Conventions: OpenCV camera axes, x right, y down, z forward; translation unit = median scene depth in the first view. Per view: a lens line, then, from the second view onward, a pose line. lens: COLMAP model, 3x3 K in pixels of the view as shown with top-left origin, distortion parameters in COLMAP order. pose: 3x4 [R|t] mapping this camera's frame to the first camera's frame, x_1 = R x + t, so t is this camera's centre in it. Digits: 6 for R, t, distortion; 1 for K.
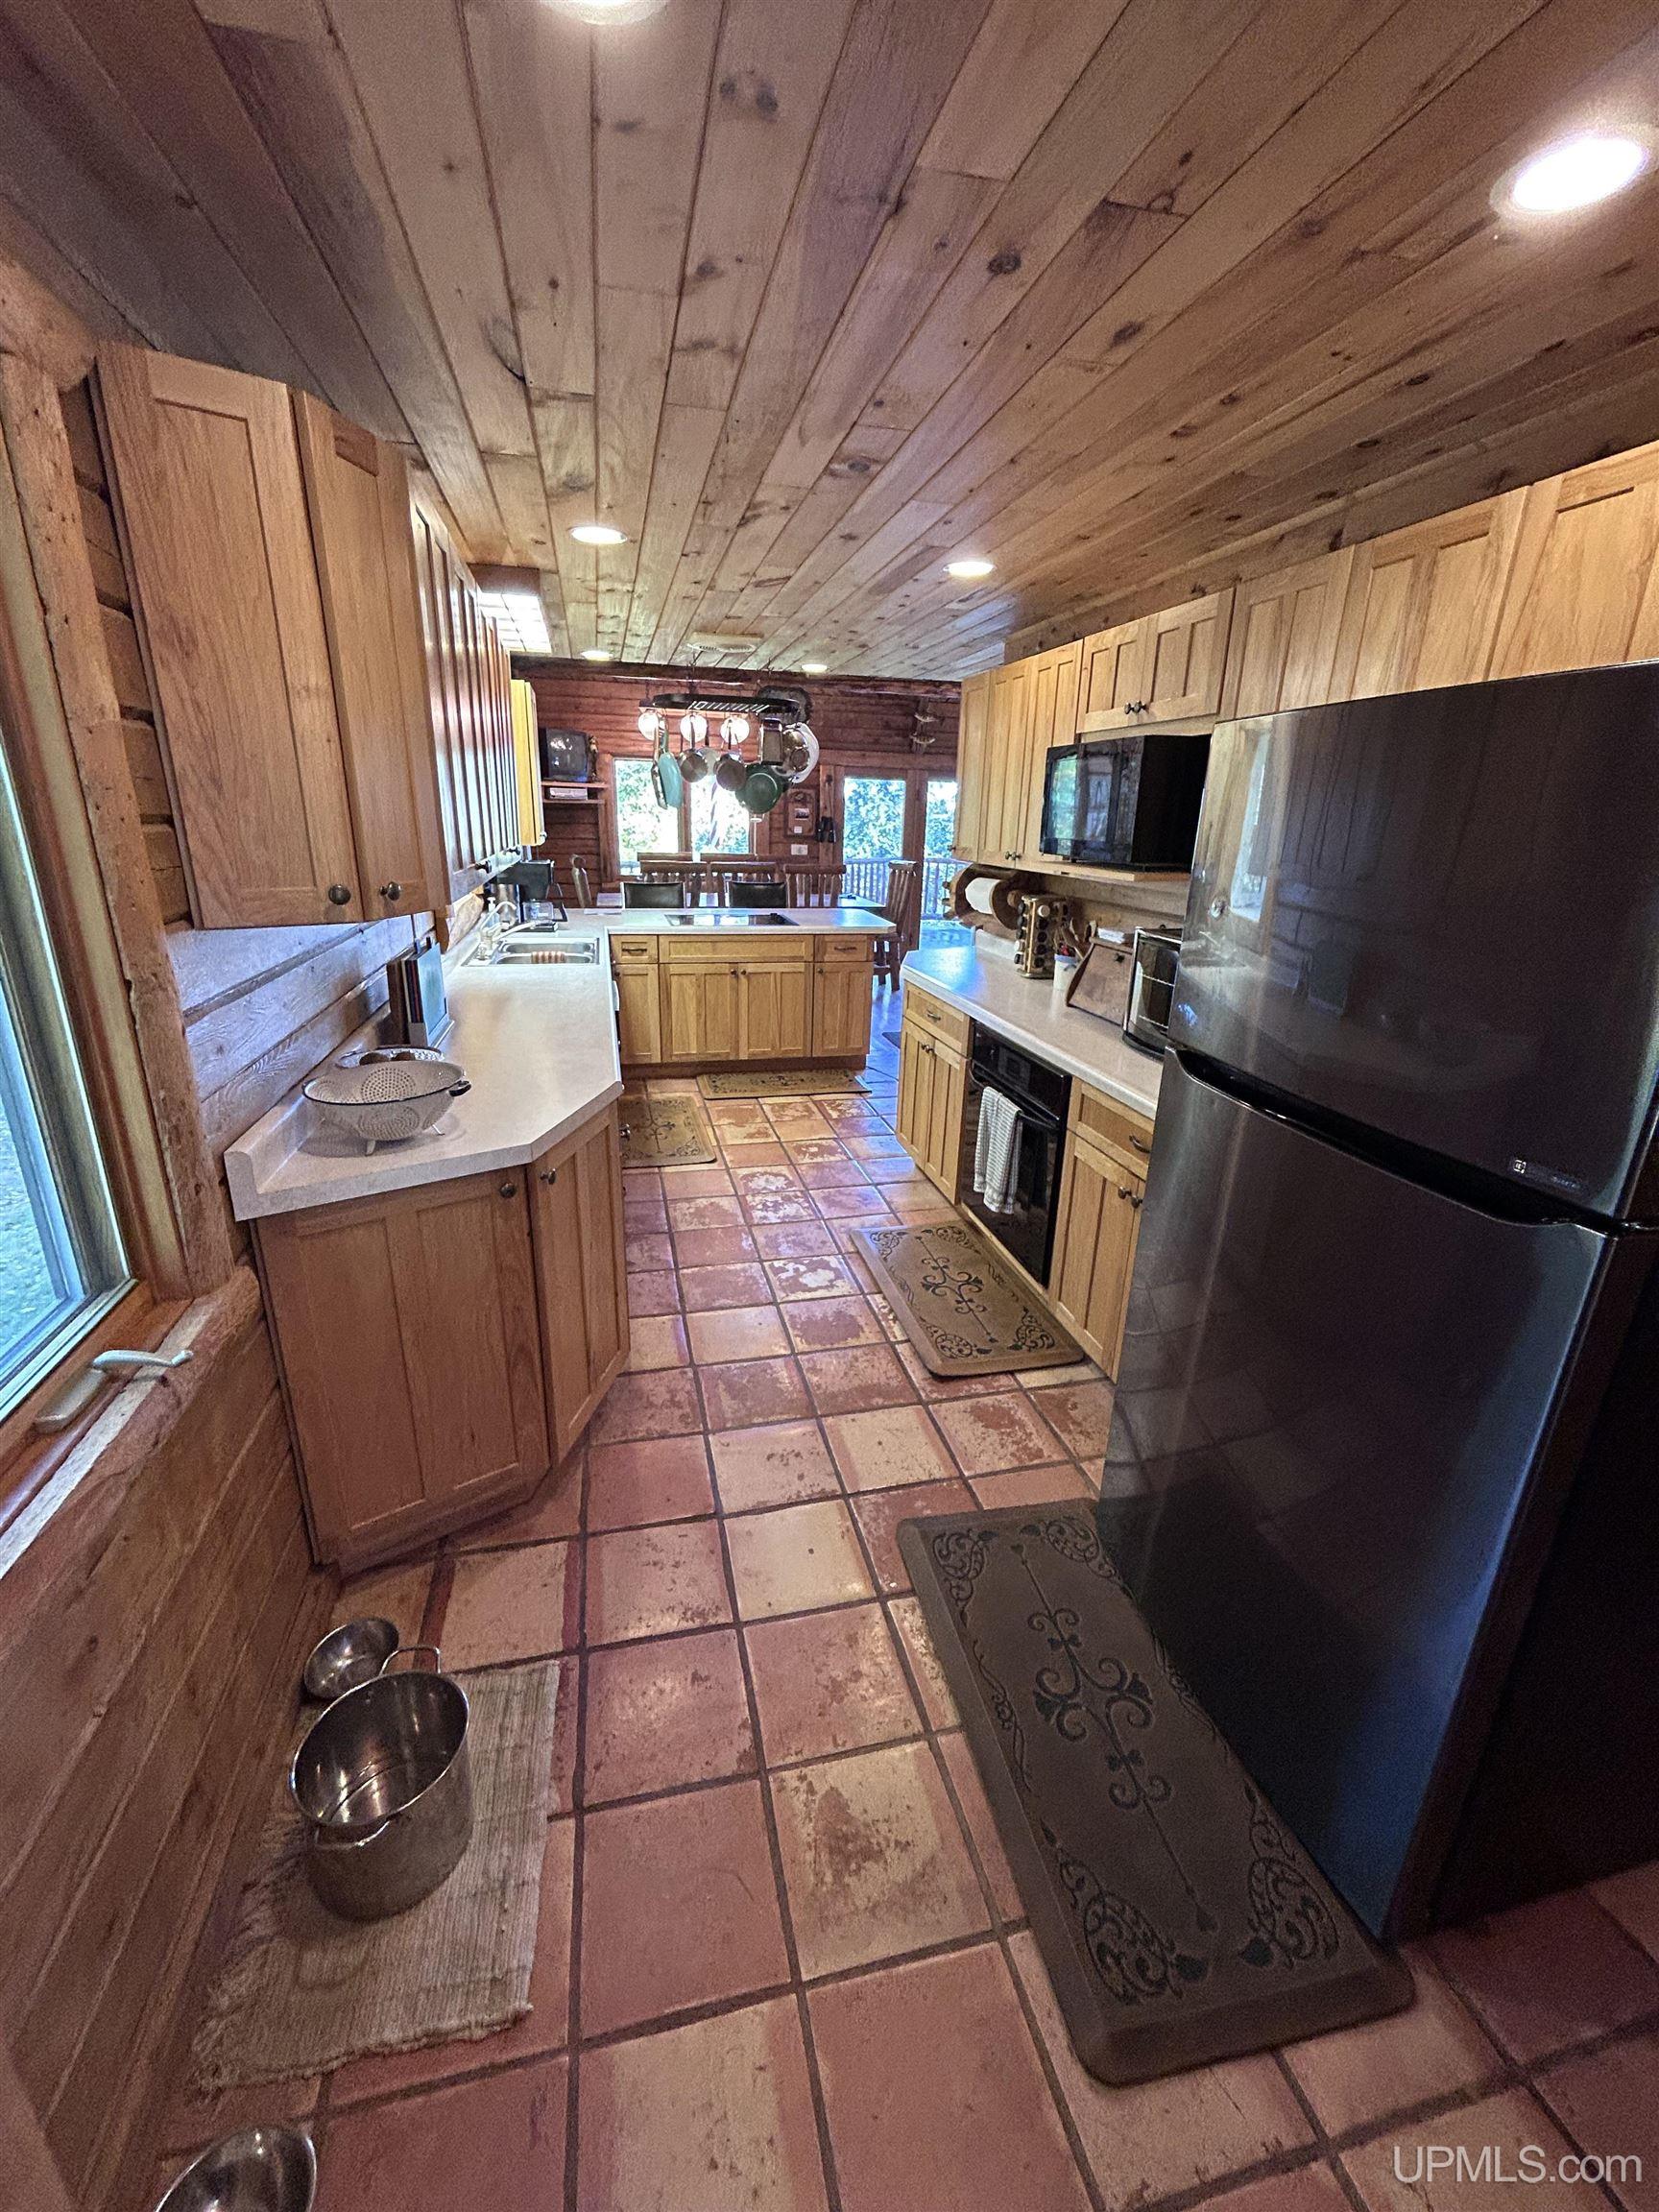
lens RADIAL K [[896.8, 0, 828.7], [0, 896.8, 1107.0], [0, 0, 1]] dist [-0.000271, -0.000087]
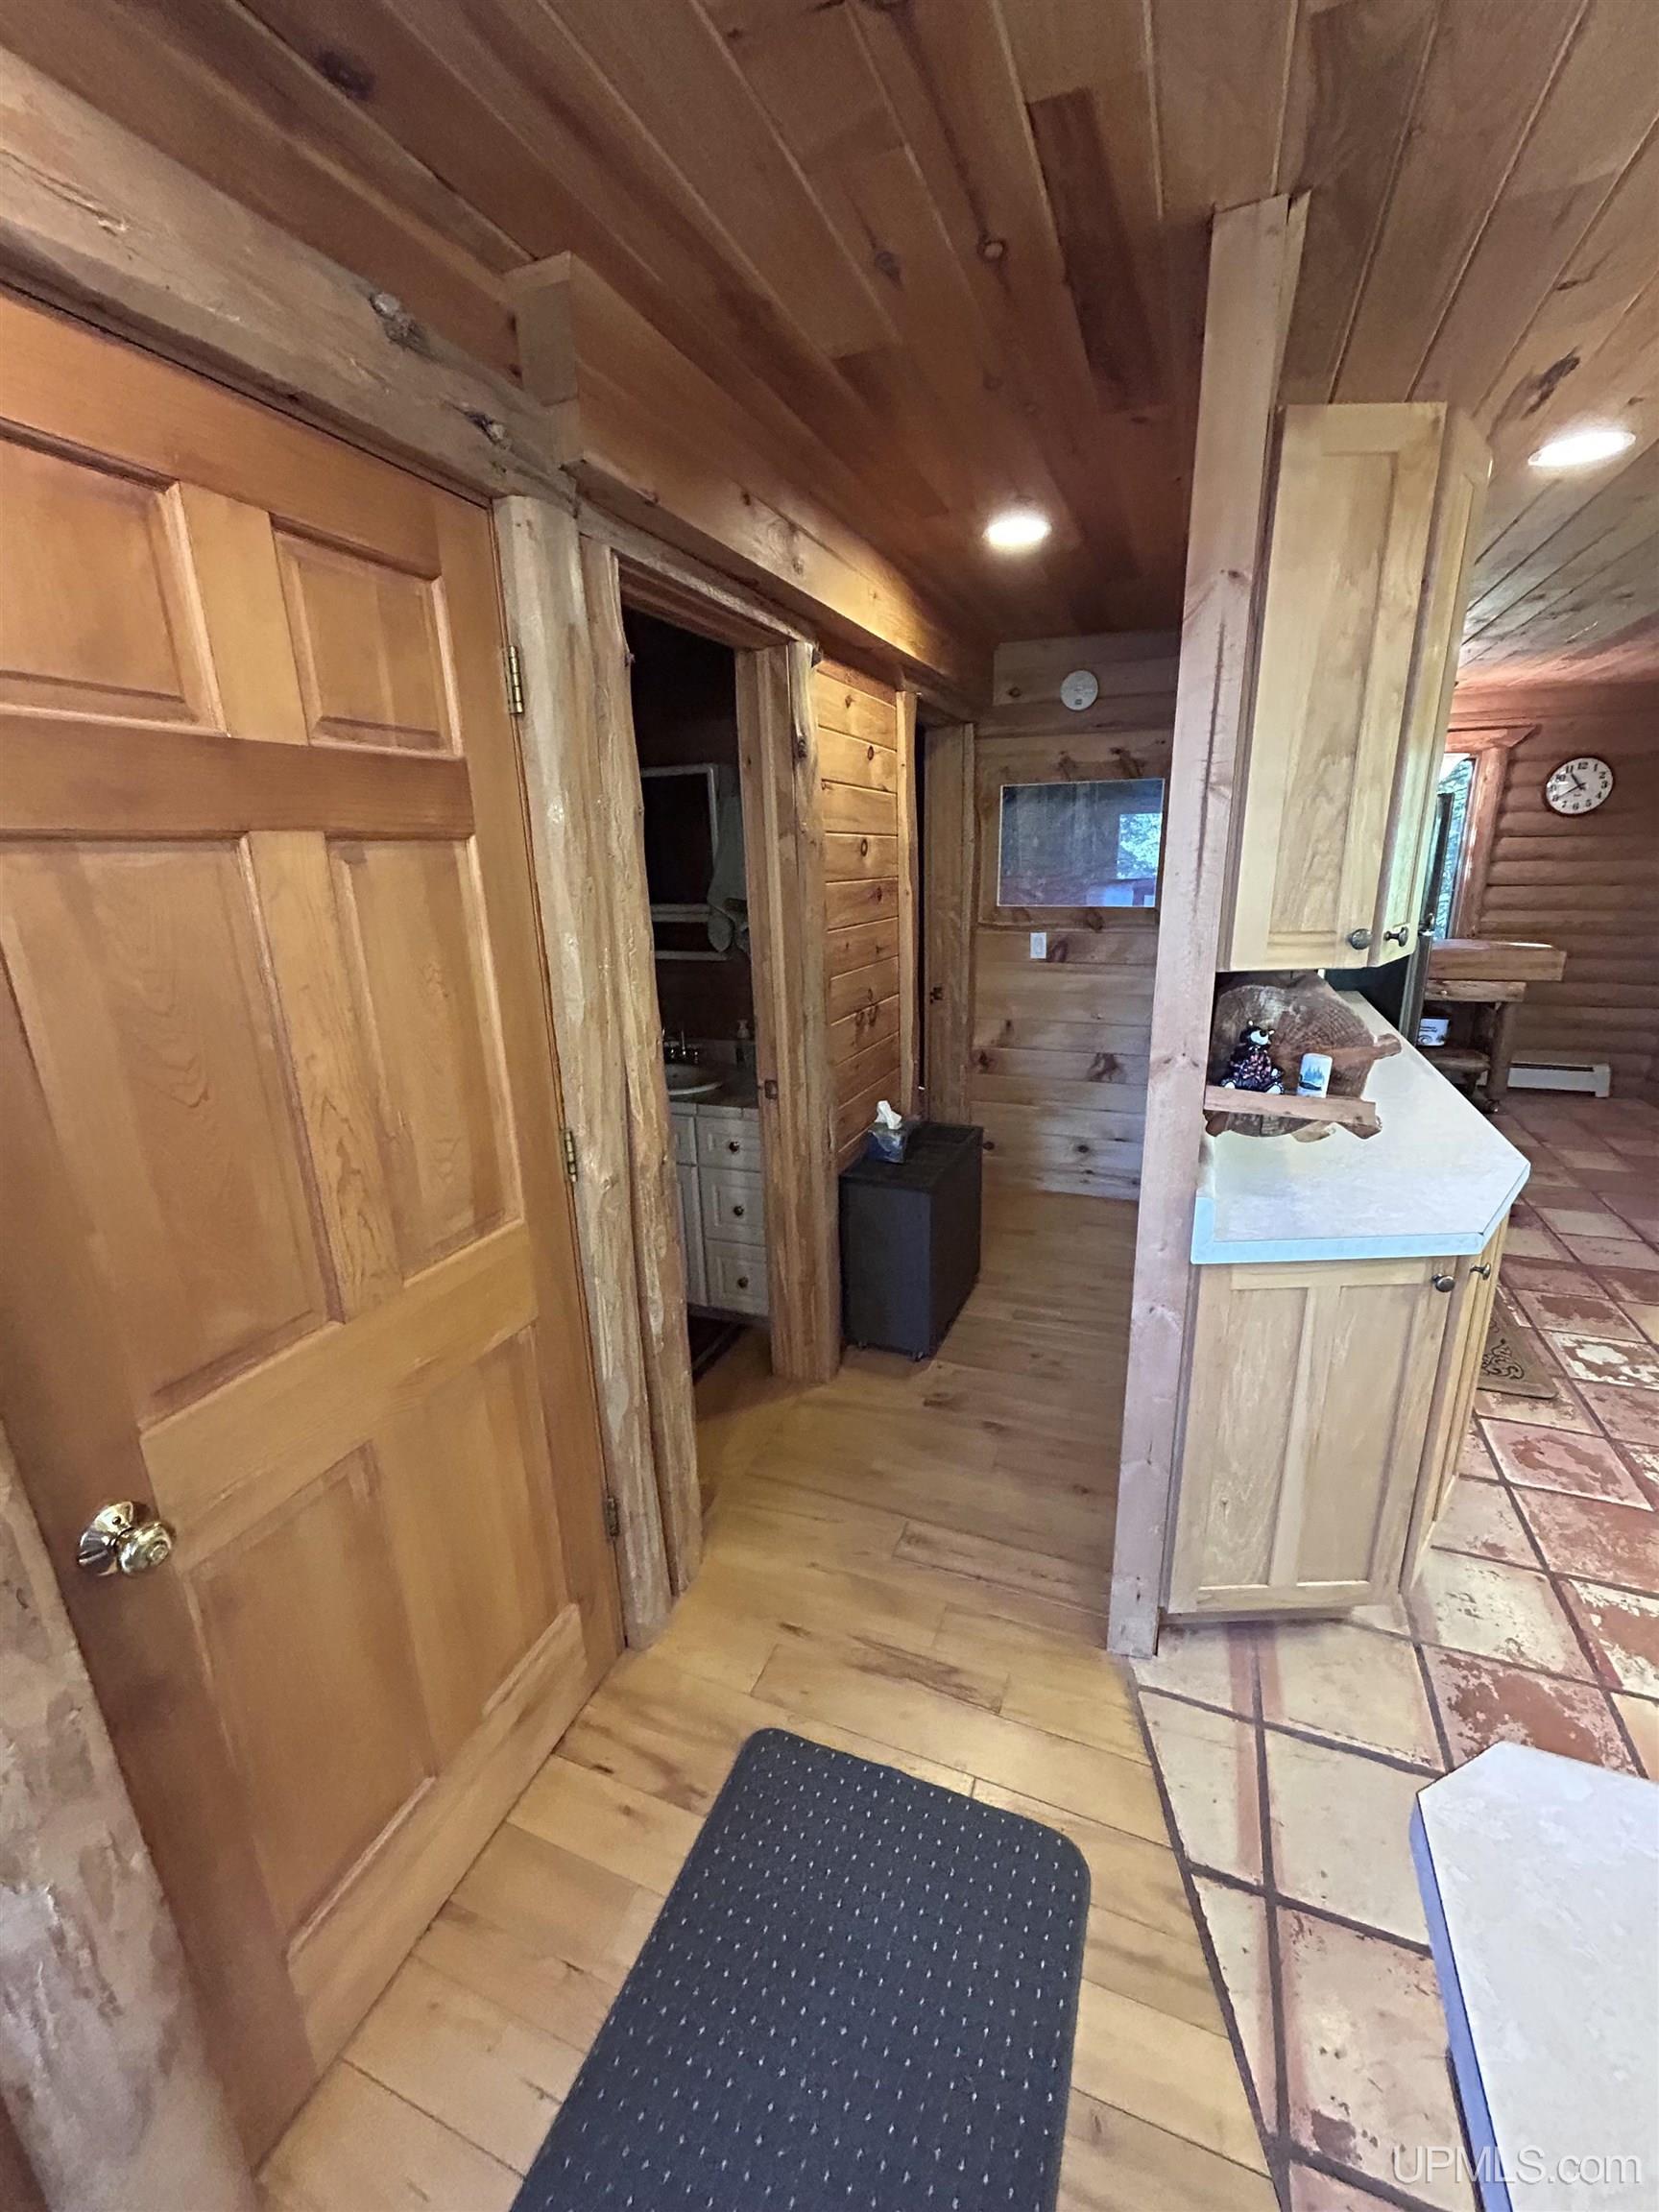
lens RADIAL K [[896.8, 0, 831.7], [0, 896.8, 1112.7], [0, 0, 1]] dist [-0.000271, -0.000087]
pose [[-0.813929, -0.163420, 0.557507, 0.151412], [0.190319, 0.831667, 0.521640, -0.614039], [-0.548907, 0.530682, -0.645816, 1.871678]]
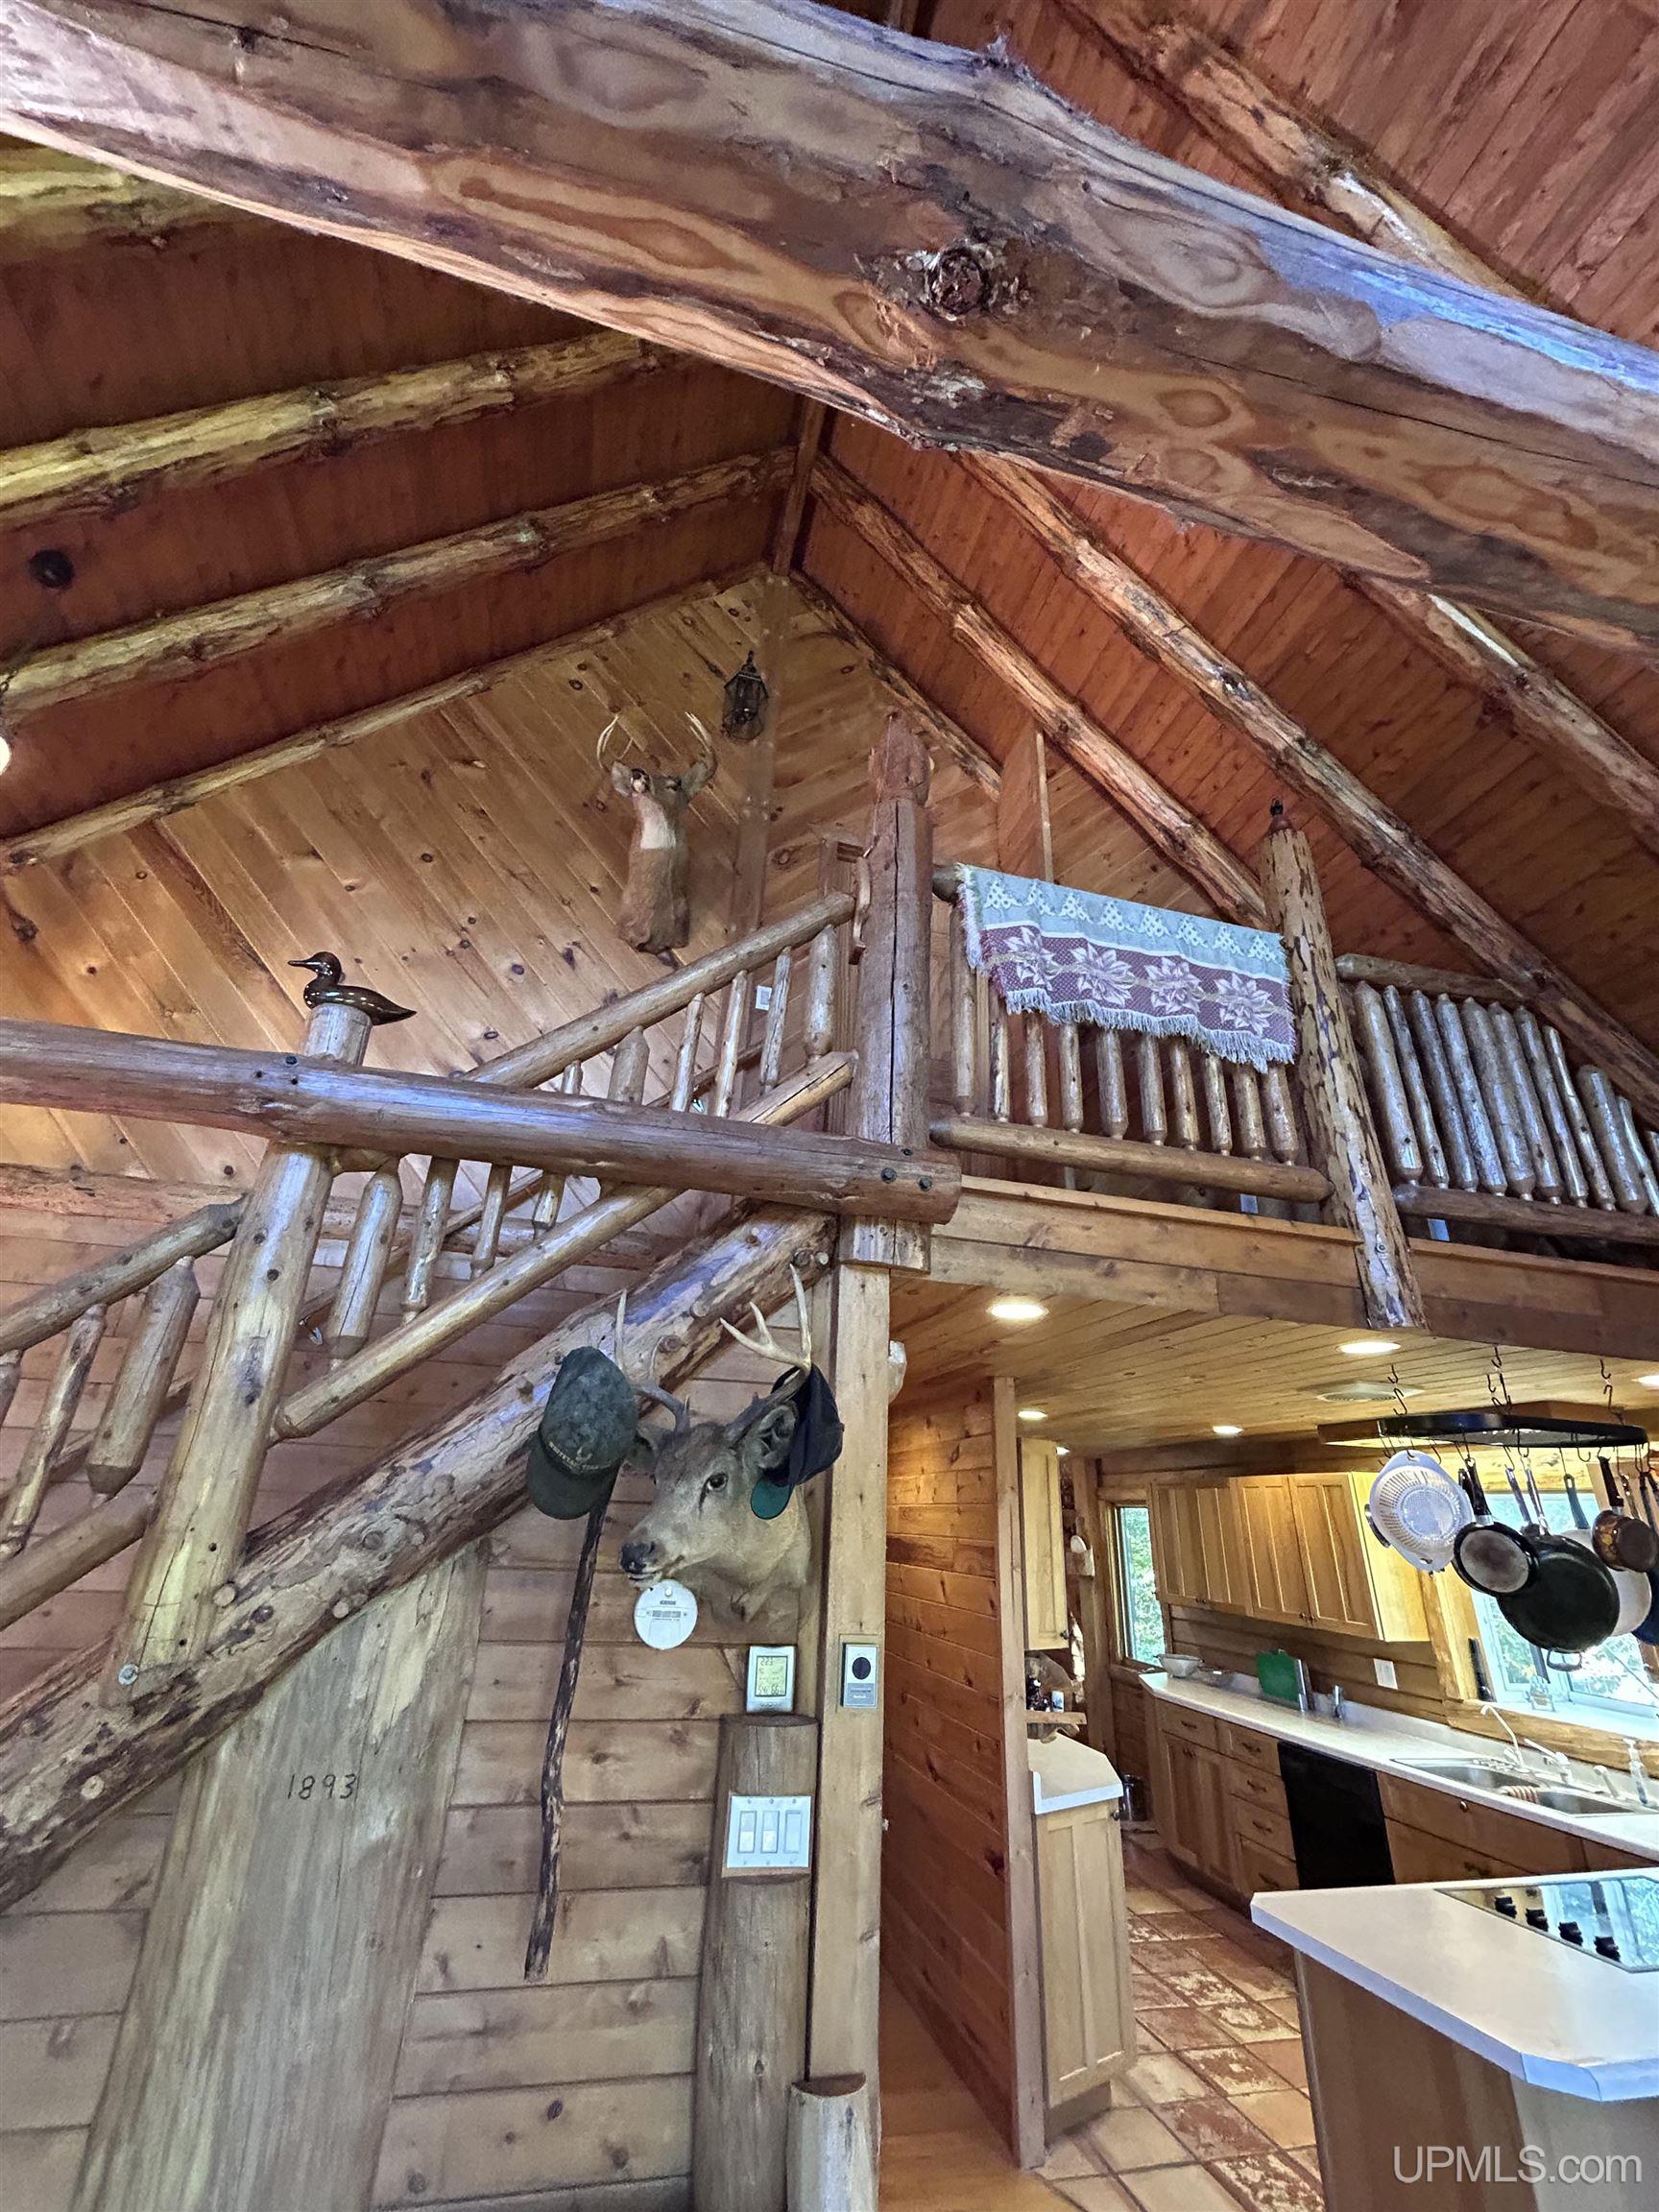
lens RADIAL K [[896.8, 0, 834.8], [0, 896.8, 1103.6], [0, 0, 1]] dist [-0.000271, -0.000087]
pose [[-0.997658, -0.068024, 0.007148, 0.518817], [-0.068395, 0.991052, -0.114625, -0.908201], [0.000713, -0.114846, -0.993383, 2.572725]]
